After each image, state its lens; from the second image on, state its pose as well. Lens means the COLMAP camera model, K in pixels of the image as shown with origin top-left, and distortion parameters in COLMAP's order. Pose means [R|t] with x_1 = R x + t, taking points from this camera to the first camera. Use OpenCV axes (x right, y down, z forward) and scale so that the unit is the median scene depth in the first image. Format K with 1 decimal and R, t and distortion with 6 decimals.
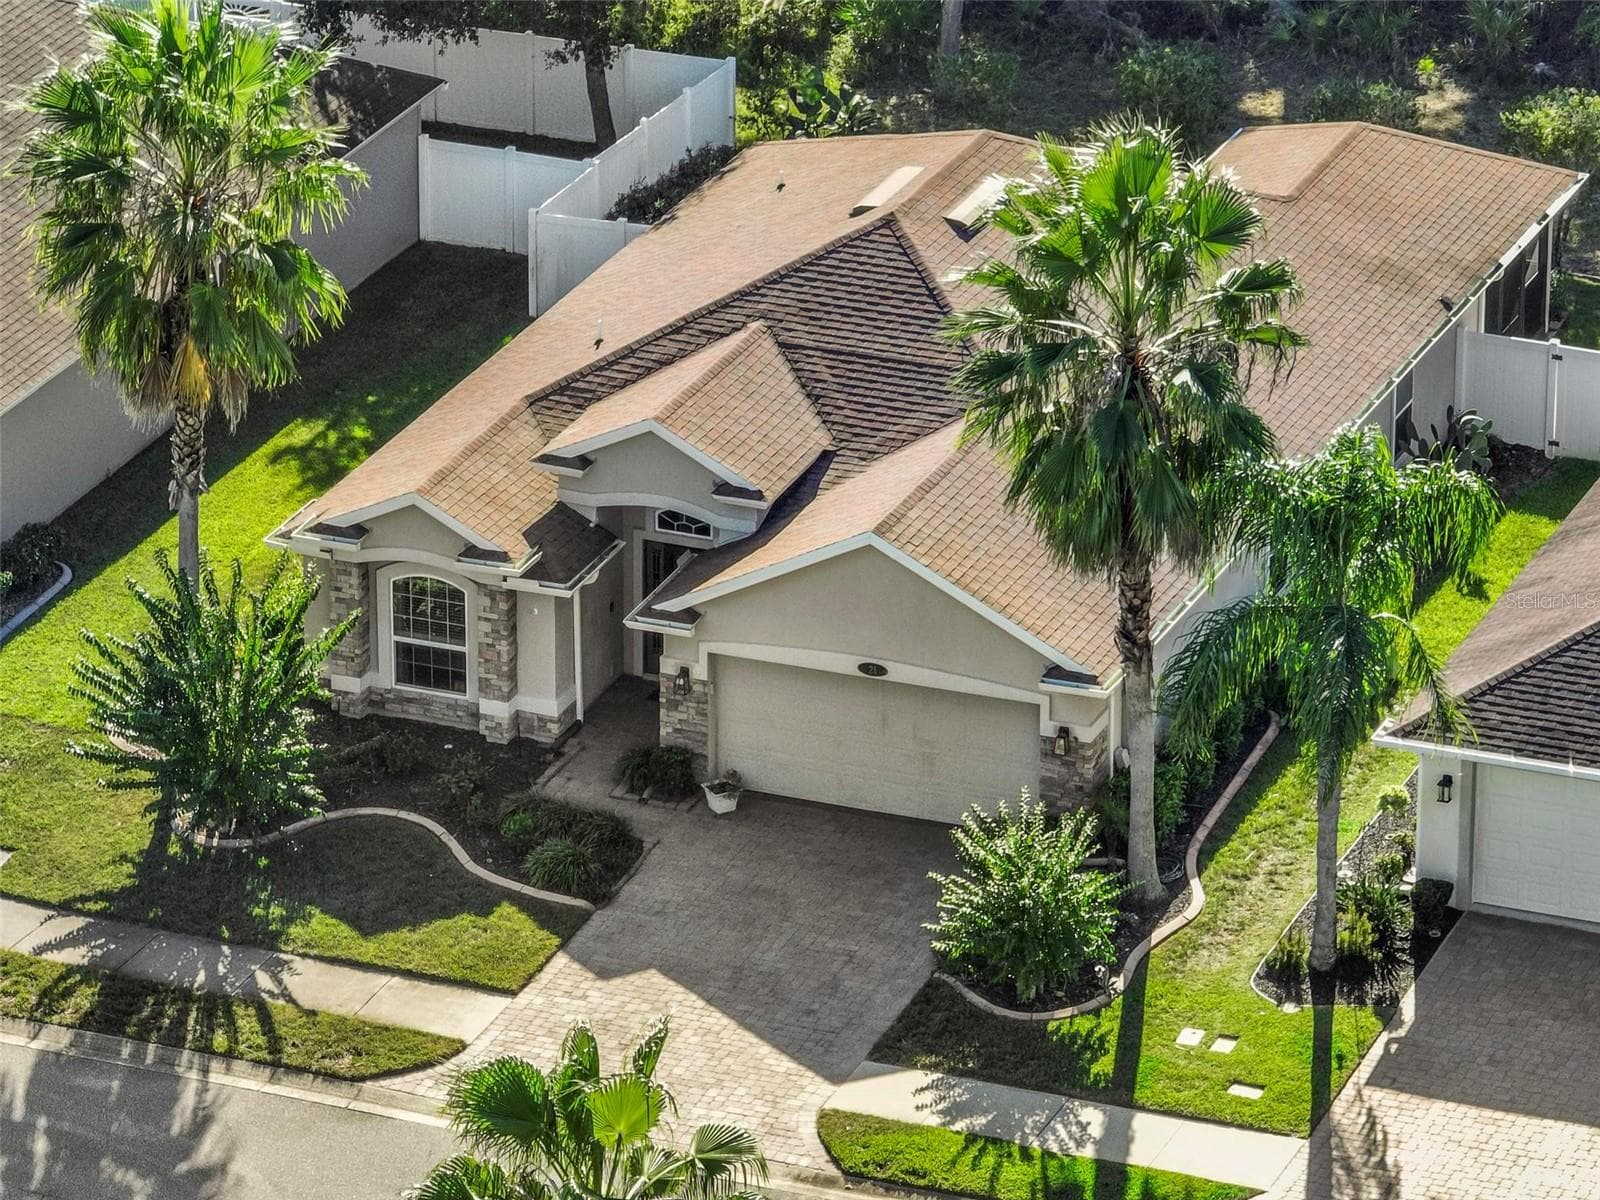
lens RADIAL K [[8313.0, 0, 800.0], [0, 8313.0, 600.0], [0, 0, 1]] dist [-0.432297, 9.913353]
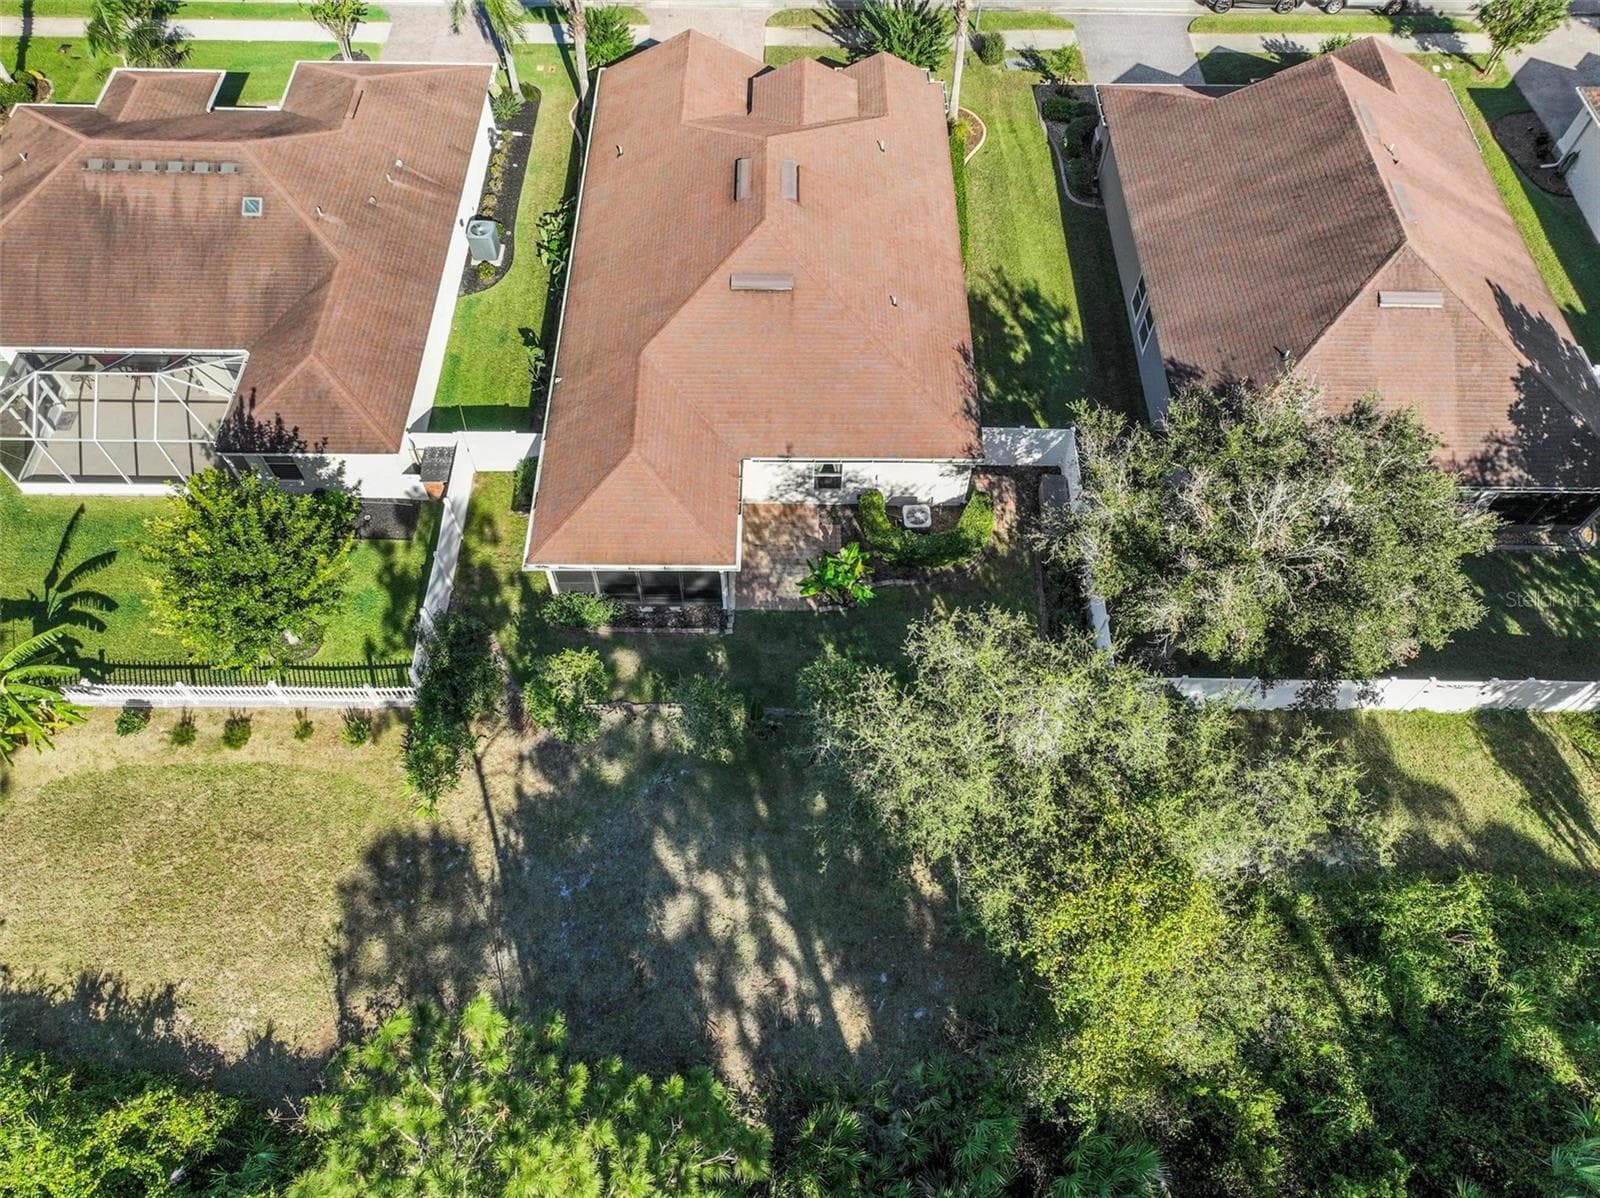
lens RADIAL K [[1127.9, 0, 800.0], [0, 1127.9, 599.0], [0, 0, 1]] dist [0.000776, 0.013393]
pose [[-0.926204, 0.316502, -0.204872, 0.105068], [-0.152676, 0.181987, 0.971376, -0.325282], [0.344726, 0.930971, -0.120235, 1.198819]]
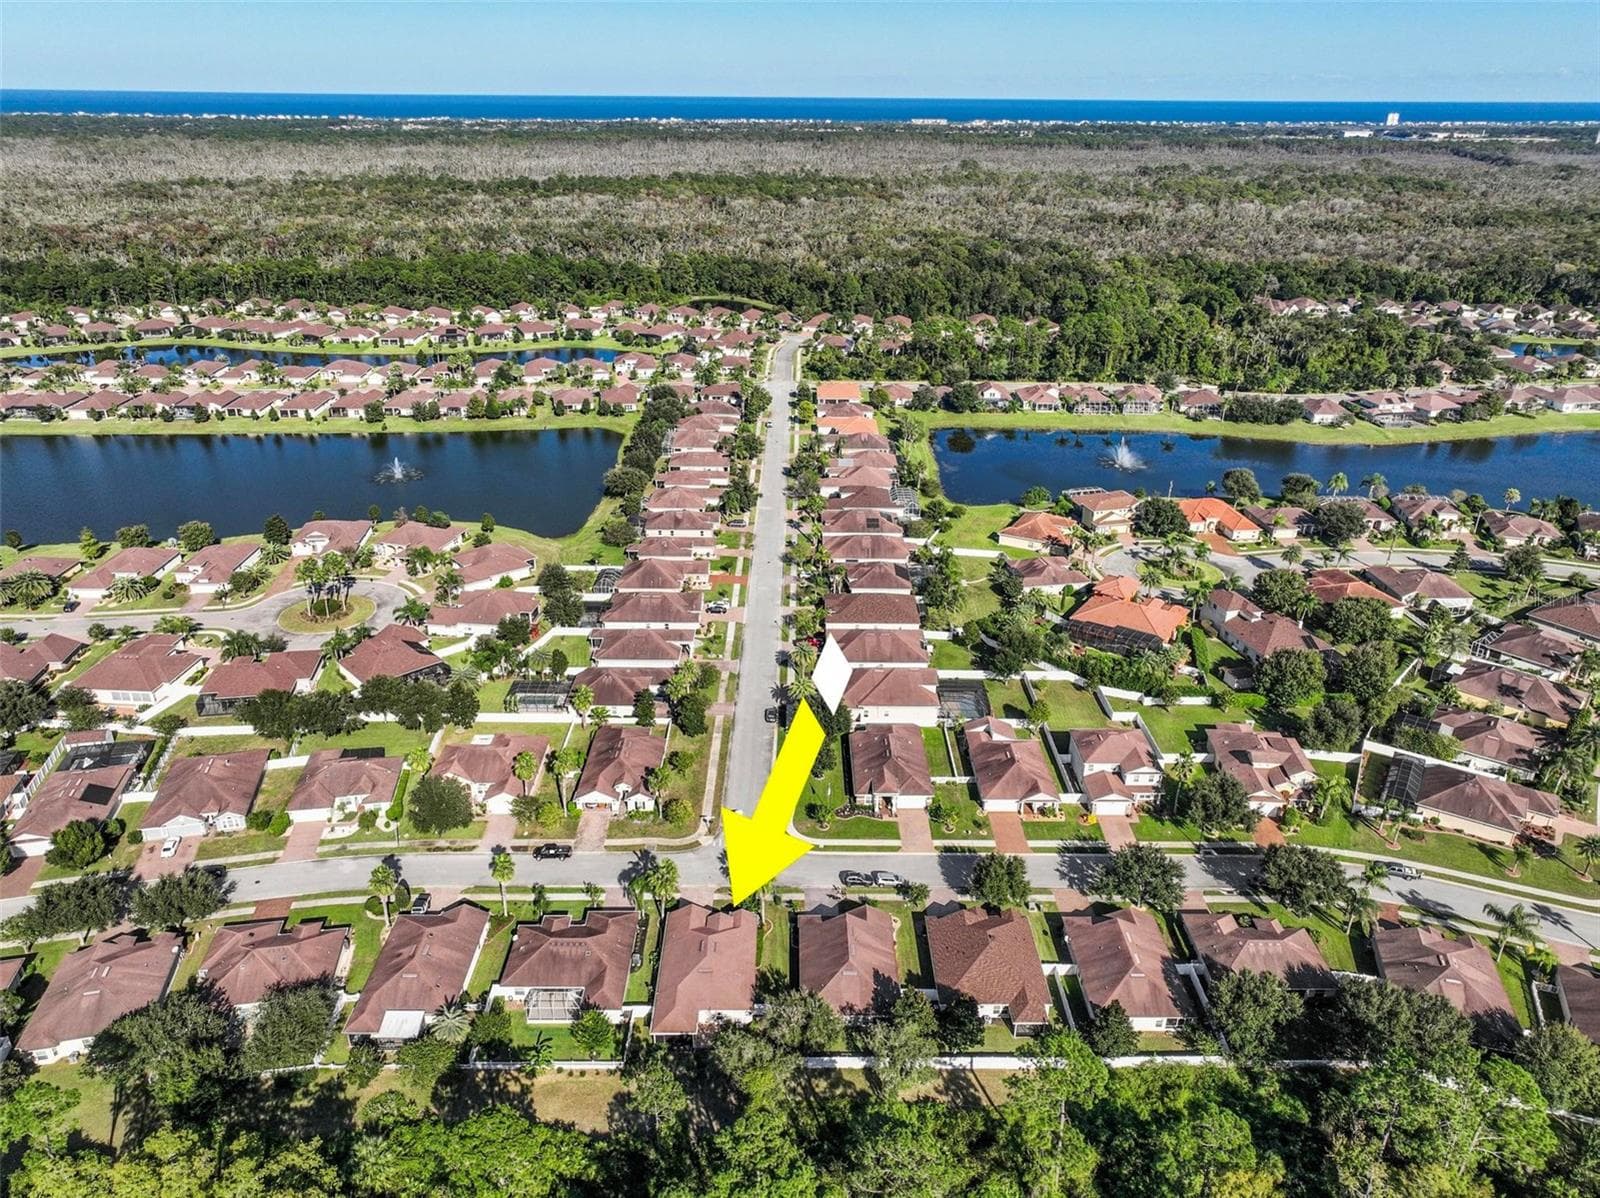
lens RADIAL K [[1127.9, 0, 800.0], [0, 1127.9, 599.0], [0, 0, 1]] dist [0.000776, 0.013393]
pose [[-0.923445, 0.155518, -0.350805, 0.312255], [-0.153616, 0.687922, 0.709342, -1.264797], [0.351642, 0.708927, -0.611367, 1.604398]]
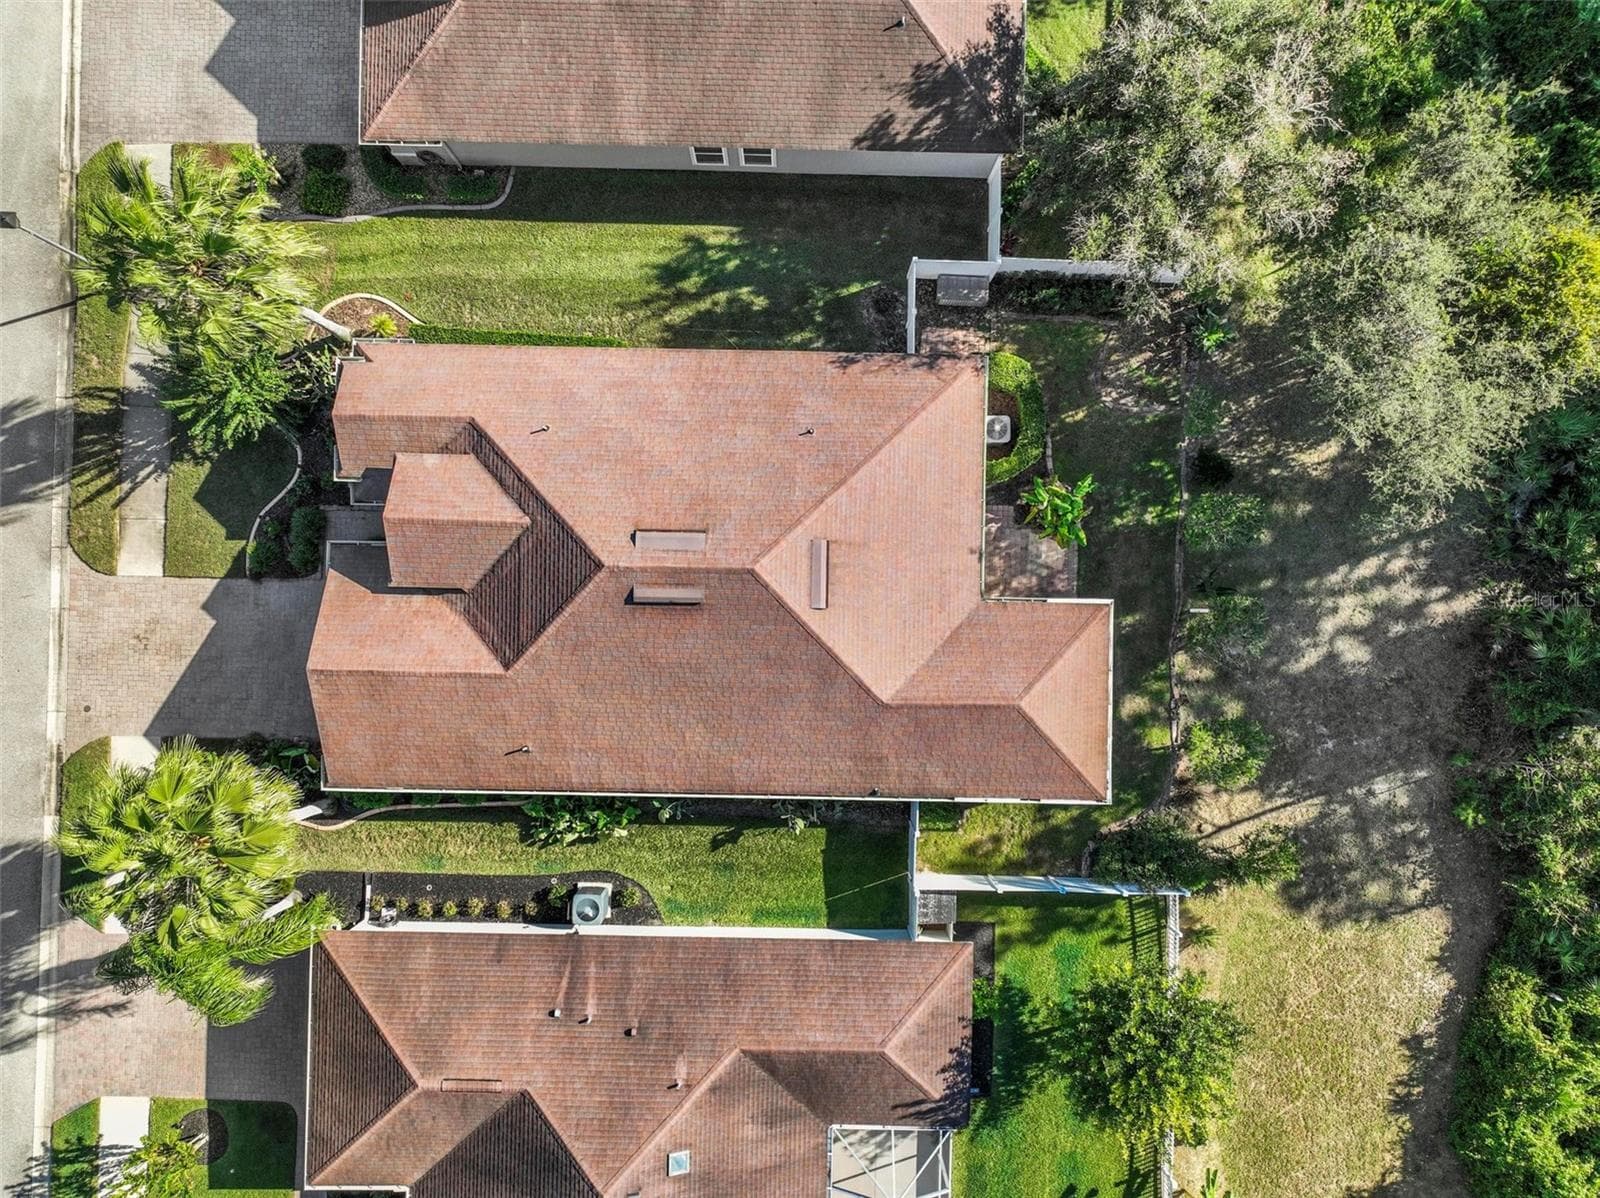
lens RADIAL K [[1127.9, 0, 800.0], [0, 1127.9, 599.0], [0, 0, 1]] dist [0.000776, 0.013393]
pose [[0.357331, 0.933977, 0.001301, 0.033286], [-0.371759, 0.140953, 0.917566, -0.297075], [0.856802, -0.328359, 0.397581, 0.977123]]
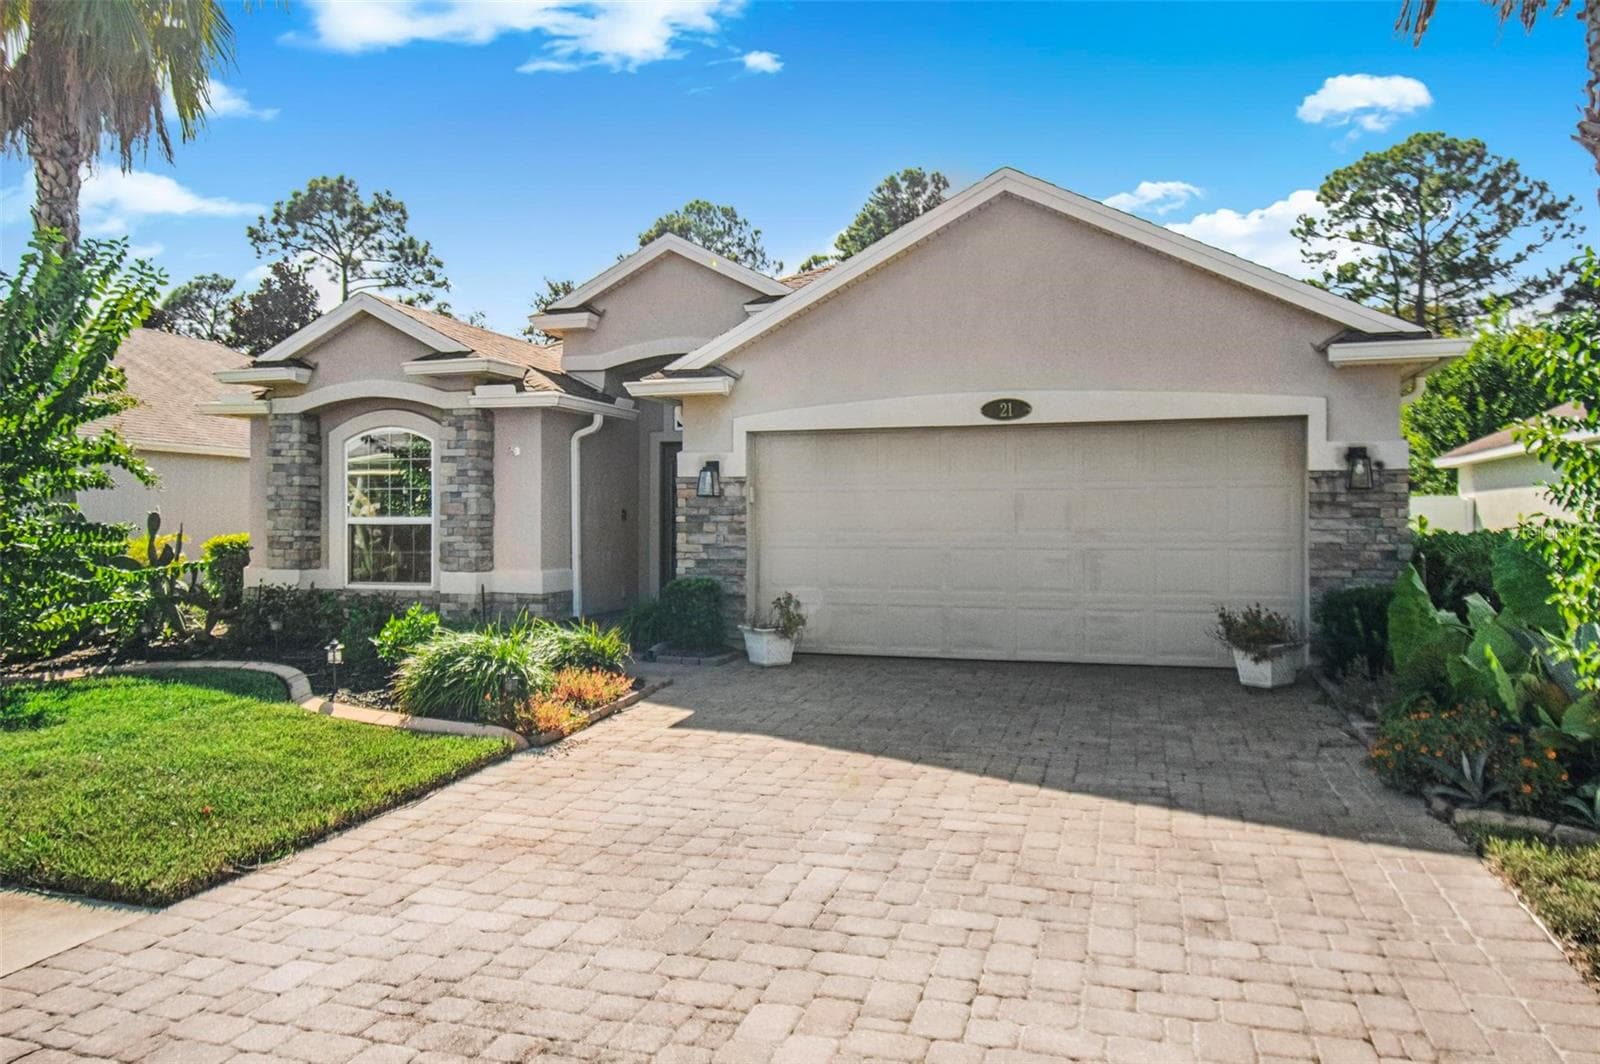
lens RADIAL K [[1104.7, 0, 792.0], [0, 1104.7, 512.6], [0, 0, 1]] dist [-0.000459, -0.004658]
pose [[0.996834, -0.001028, 0.079503, -0.014578], [0.032361, 0.918596, -0.393872, 0.048525], [-0.072626, 0.395197, 0.915721, 0.914084]]
